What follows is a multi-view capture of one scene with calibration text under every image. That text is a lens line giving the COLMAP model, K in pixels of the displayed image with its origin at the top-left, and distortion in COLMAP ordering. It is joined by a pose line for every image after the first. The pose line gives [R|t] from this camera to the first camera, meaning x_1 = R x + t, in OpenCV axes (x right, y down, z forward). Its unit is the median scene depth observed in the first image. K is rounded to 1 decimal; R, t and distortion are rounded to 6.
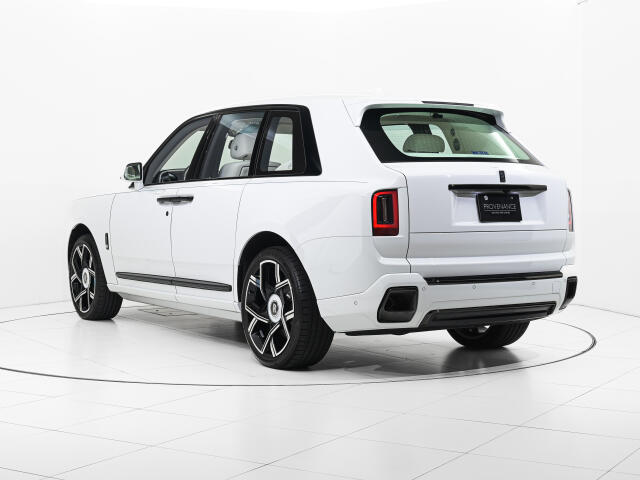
lens RADIAL K [[1108.9, 0, 320.0], [0, 1108.9, 240.0], [0, 0, 1]] dist [-0.000111, -0.002960]
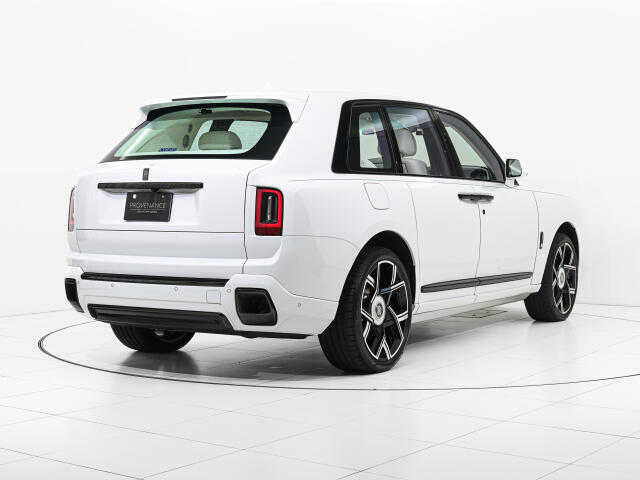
lens RADIAL K [[1178.9, 0, 320.0], [0, 1178.9, 240.0], [0, 0, 1]] dist [-0.009015, 0.014402]
pose [[0.450666, 0.035000, -0.892006, 1.138050], [-0.034621, 0.999165, 0.021714, -0.027177], [0.892021, 0.021096, 0.451501, 0.664908]]
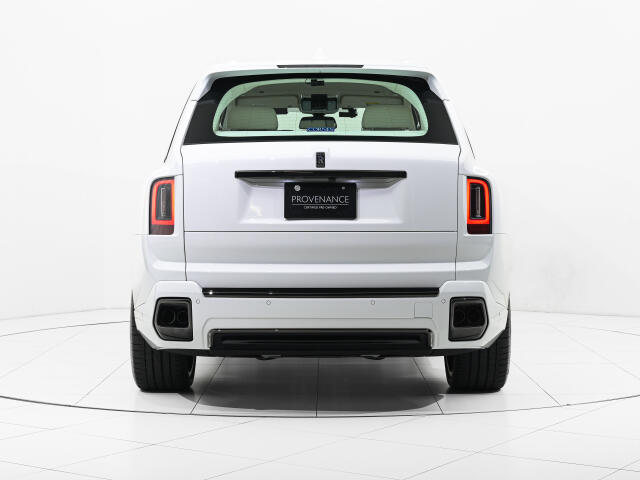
lens RADIAL K [[1145.0, 0, 320.2], [0, 1145.0, 310.7], [0, 0, 1]] dist [0.011409, 0.006316]
pose [[0.854036, 0.055487, -0.517246, 0.570234], [-0.018395, 0.996895, 0.076568, -0.013957], [0.519889, -0.055877, 0.852405, 0.319344]]
